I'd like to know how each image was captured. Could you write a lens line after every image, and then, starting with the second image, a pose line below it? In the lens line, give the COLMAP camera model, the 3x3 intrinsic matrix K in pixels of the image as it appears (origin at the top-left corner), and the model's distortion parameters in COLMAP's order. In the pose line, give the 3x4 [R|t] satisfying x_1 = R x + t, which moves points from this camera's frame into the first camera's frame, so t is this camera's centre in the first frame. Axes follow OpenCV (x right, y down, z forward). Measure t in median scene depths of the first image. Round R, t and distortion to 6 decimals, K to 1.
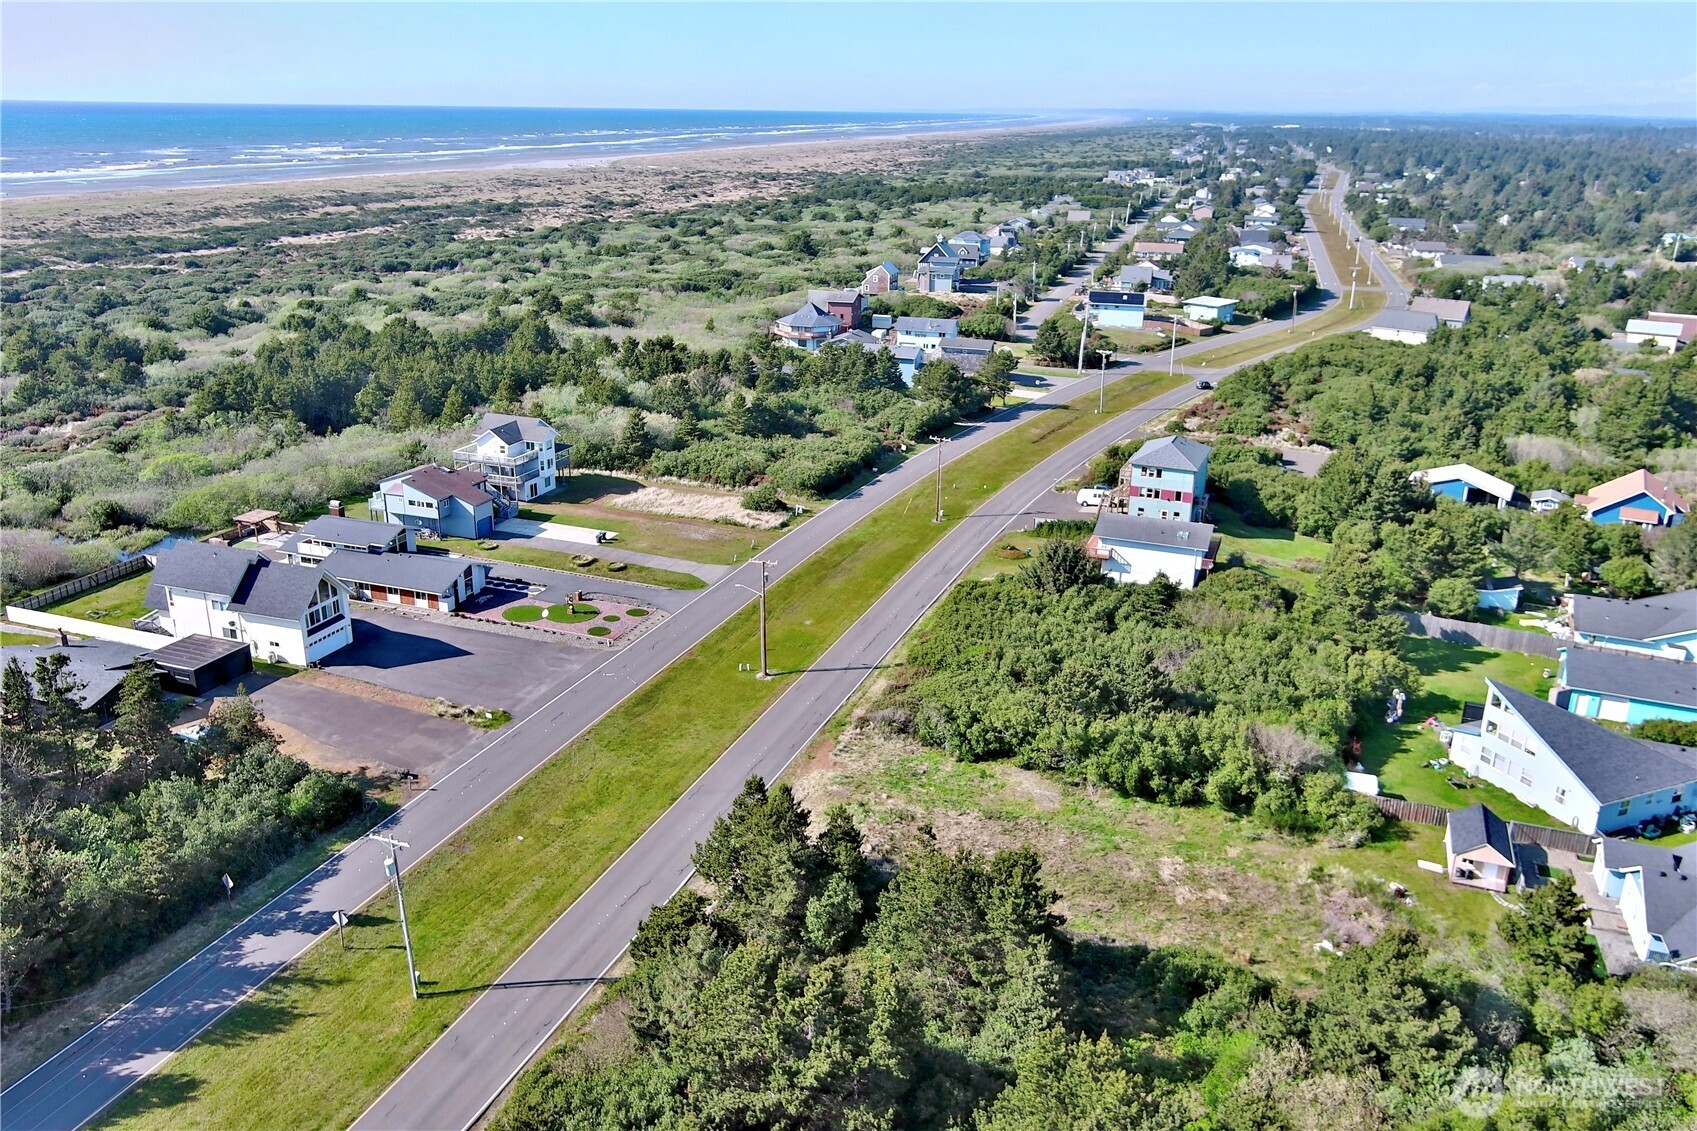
lens RADIAL K [[1323.9, 0, 848.5], [0, 1323.9, 565.5], [0, 0, 1]] dist [0.033653, -0.065145]
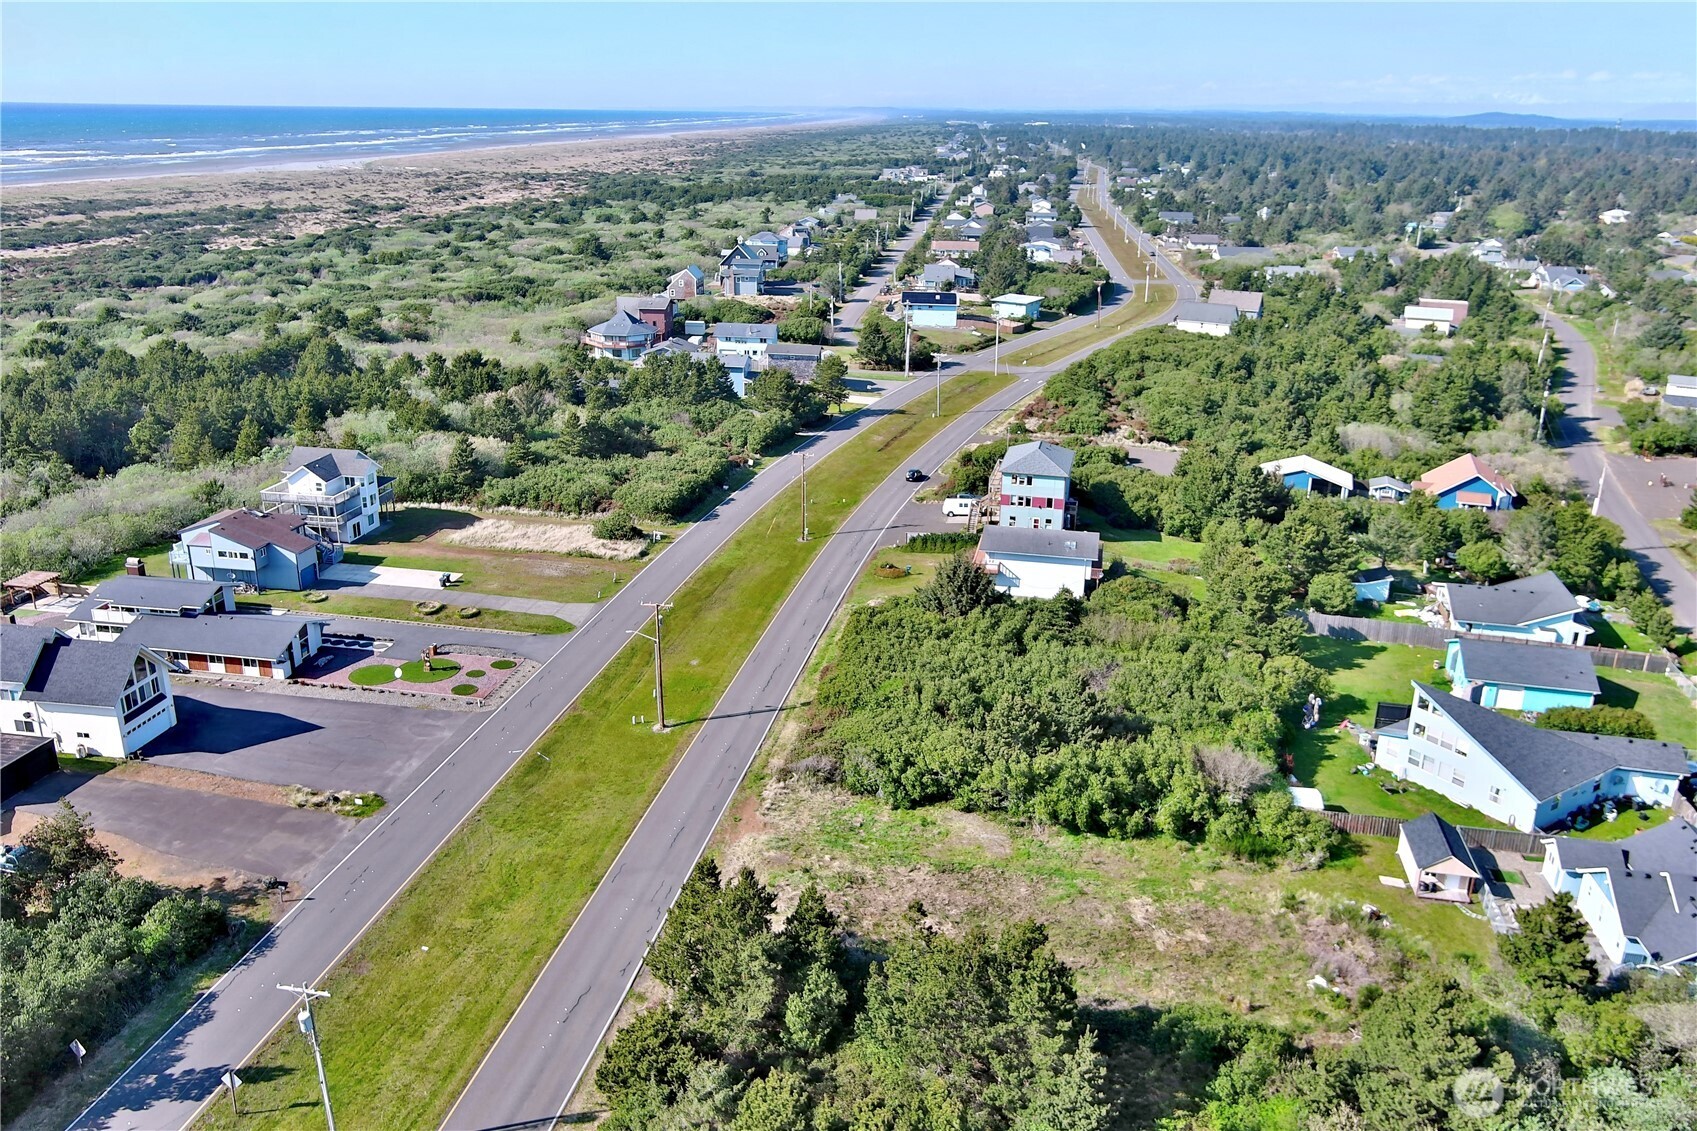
lens RADIAL K [[1323.5, 0, 848.5], [0, 1323.5, 565.5], [0, 0, 1]] dist [0.025601, -0.040501]
pose [[0.985170, -0.057465, 0.161671, -0.076549], [0.057233, 0.998342, 0.006092, -0.026479], [-0.161753, 0.003251, 0.986826, 0.073461]]
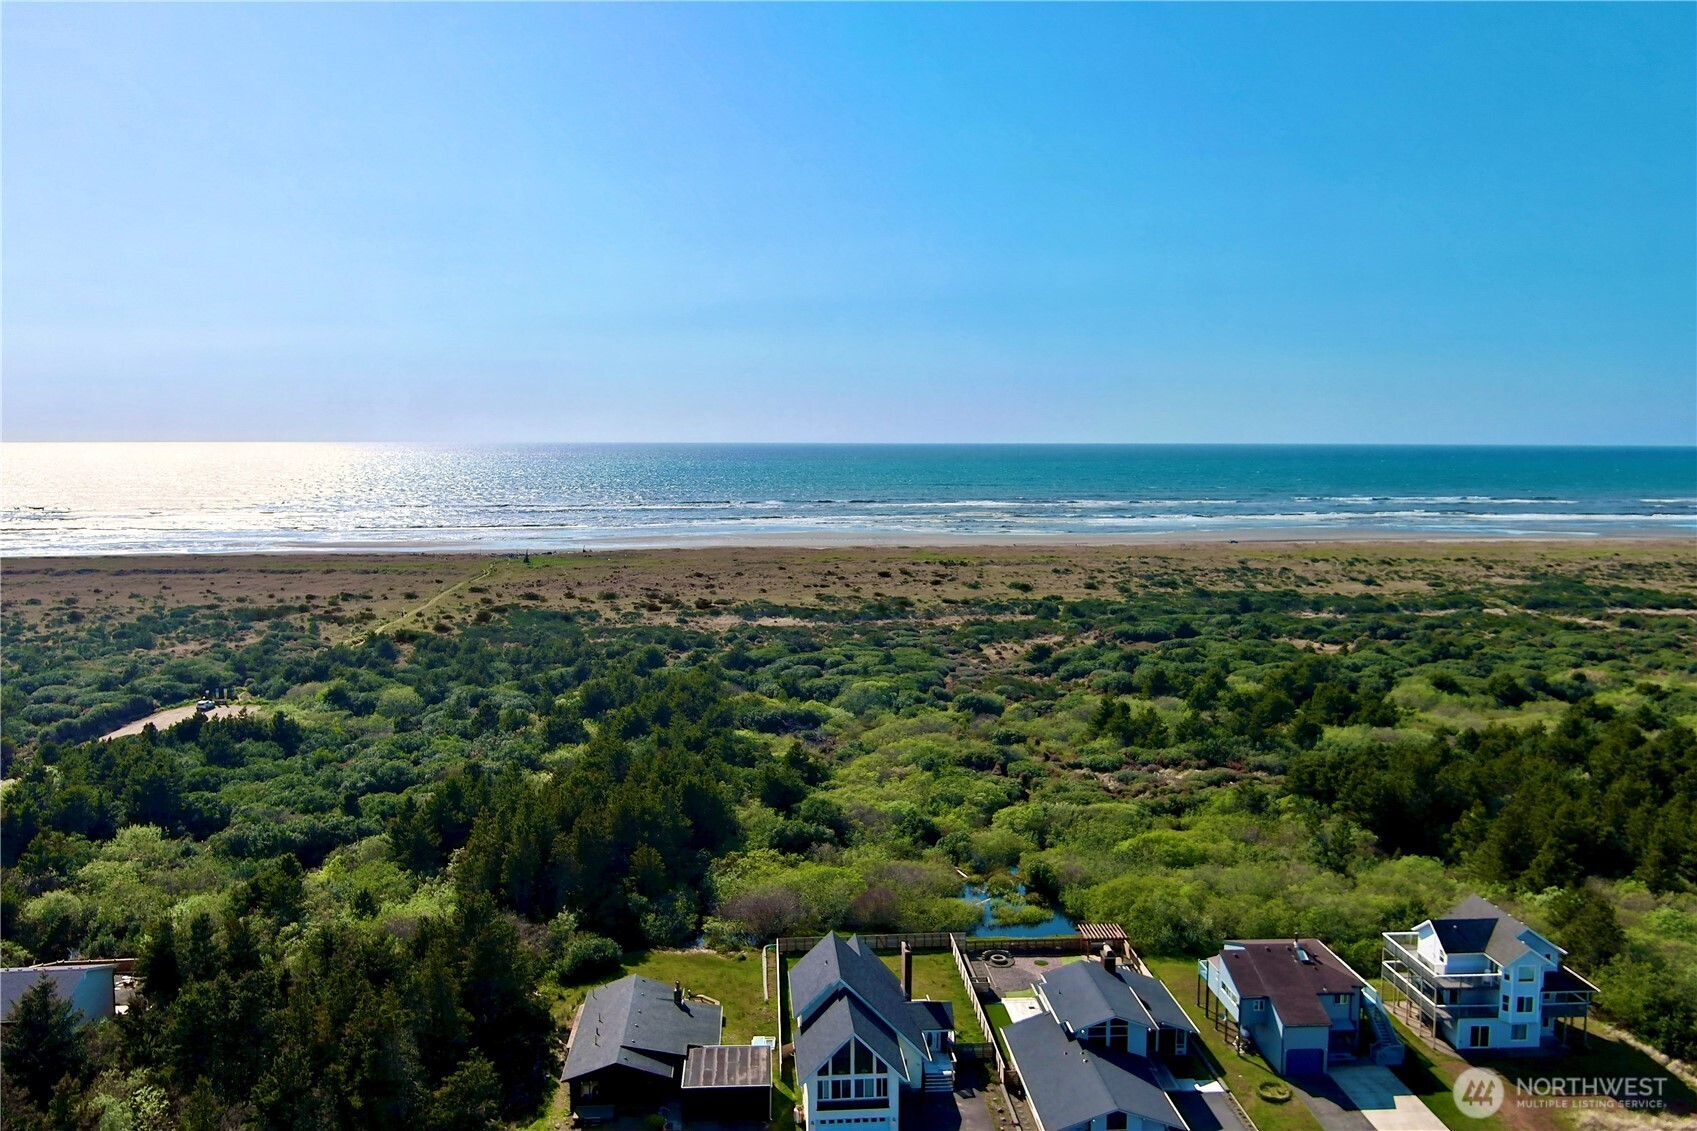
lens RADIAL K [[1321.1, 0, 848.4], [0, 1321.1, 571.4], [0, 0, 1]] dist [0.023175, -0.029161]
pose [[0.415156, 0.083618, -0.905899, 0.260611], [-0.297244, 0.953584, -0.048201, -0.205614], [0.859821, 0.289285, 0.420741, 0.585995]]
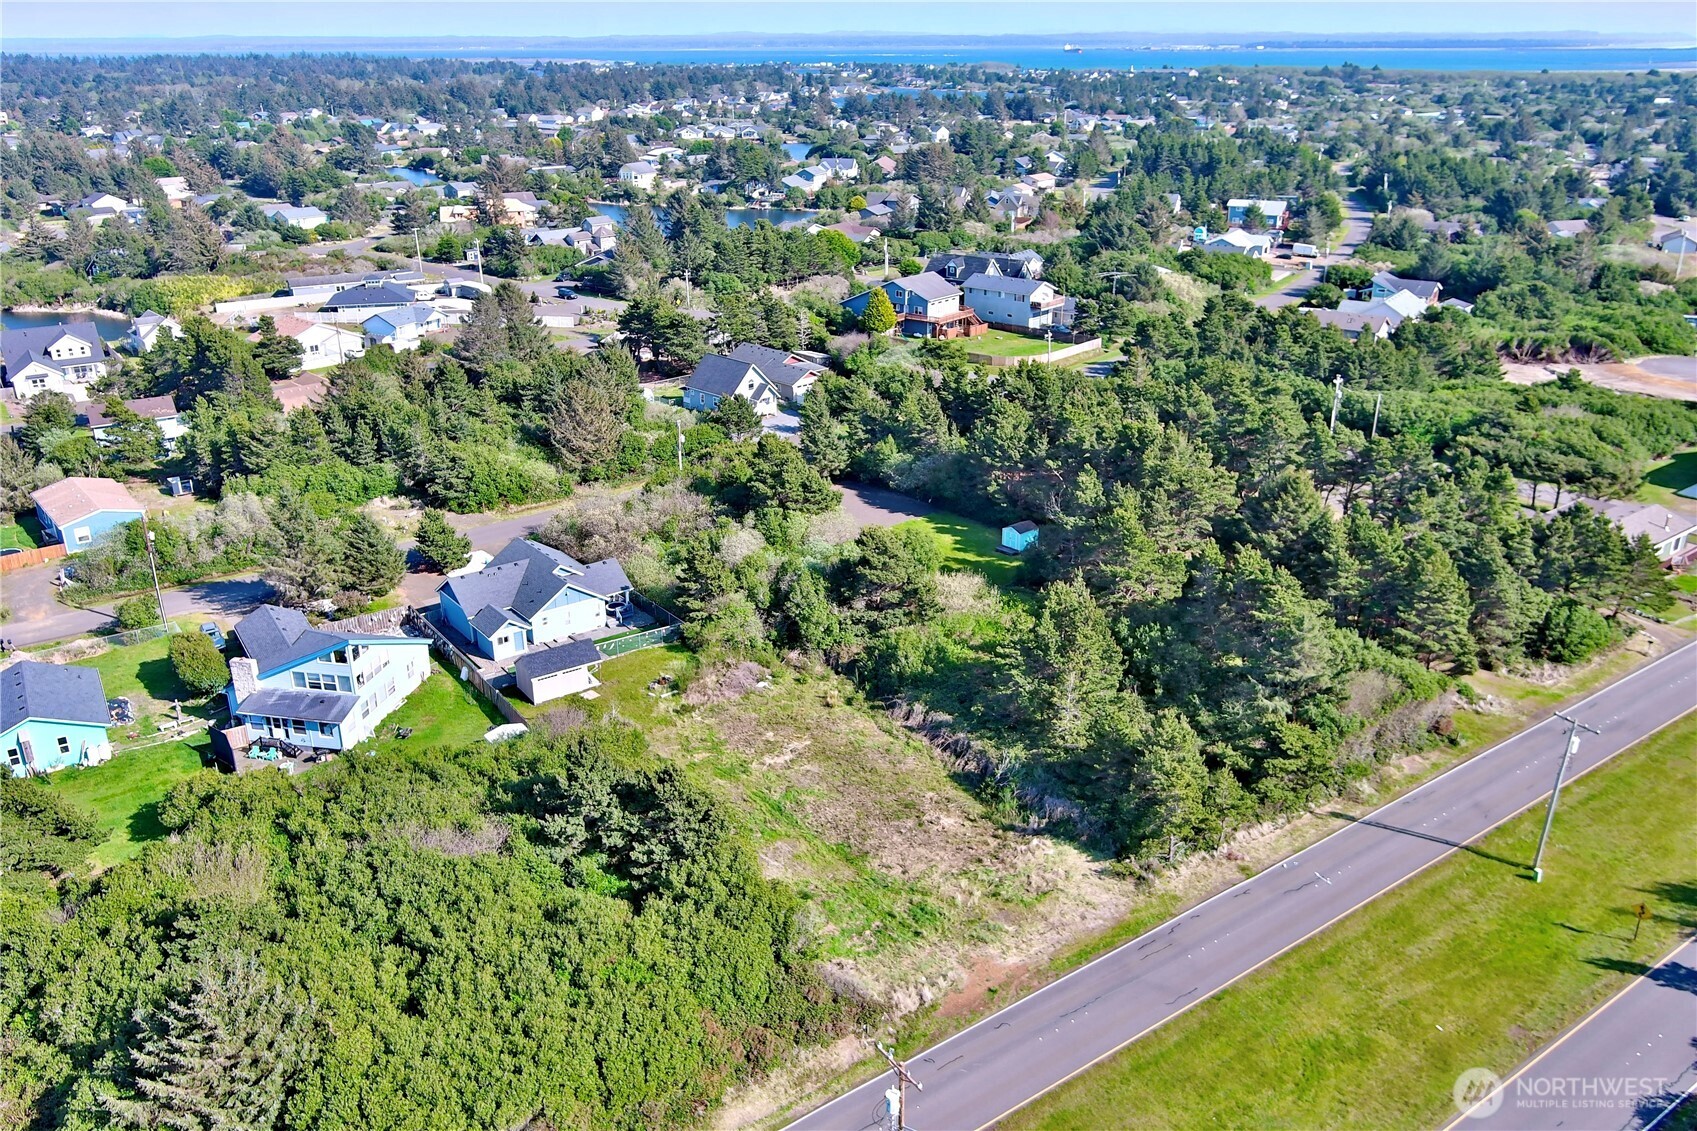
lens RADIAL K [[1321.1, 0, 848.4], [0, 1321.1, 571.4], [0, 0, 1]] dist [0.023175, -0.029161]
pose [[-0.828407, -0.216332, 0.516665, -0.230615], [0.179495, 0.771236, 0.610719, -0.382808], [-0.530588, 0.598662, -0.600066, 1.121552]]
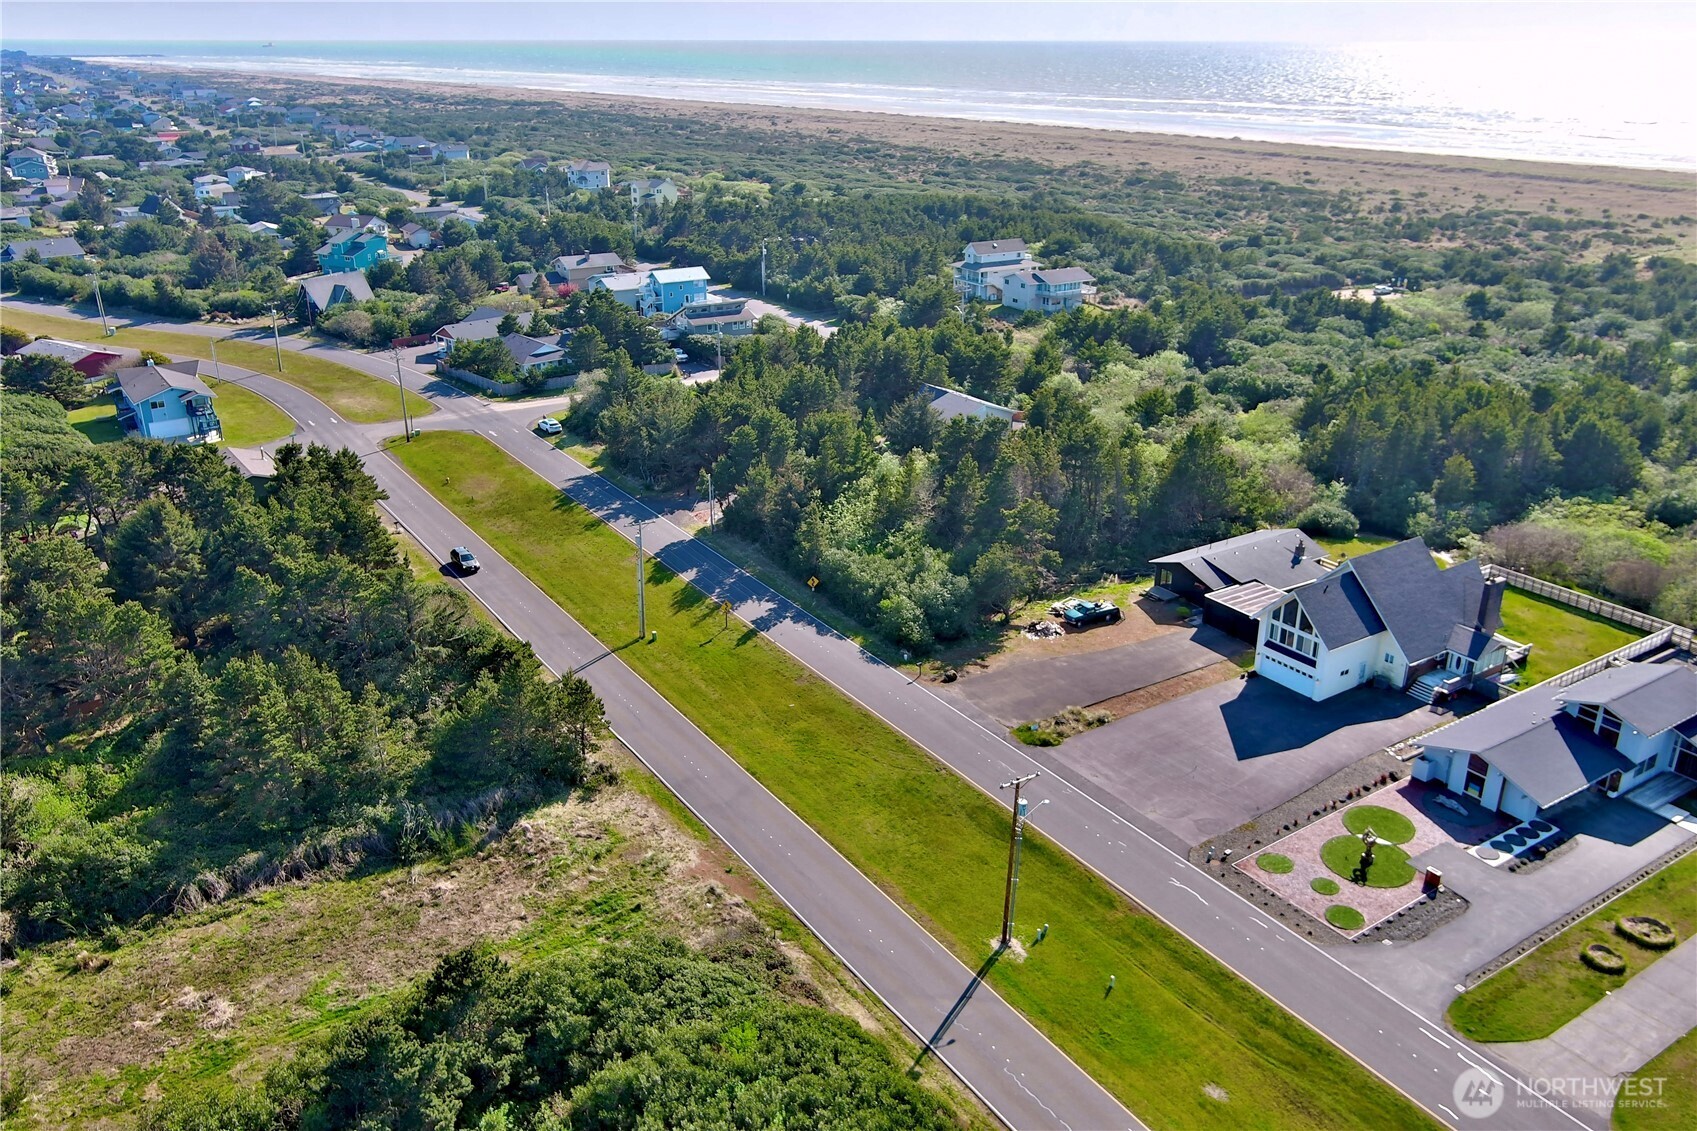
lens RADIAL K [[1323.5, 0, 848.5], [0, 1323.5, 565.5], [0, 0, 1]] dist [0.025601, -0.040501]
pose [[-0.590053, 0.289633, -0.753624, 0.401138], [-0.275521, 0.805166, 0.525162, -0.369216], [0.758897, 0.517513, -0.395291, 1.081085]]
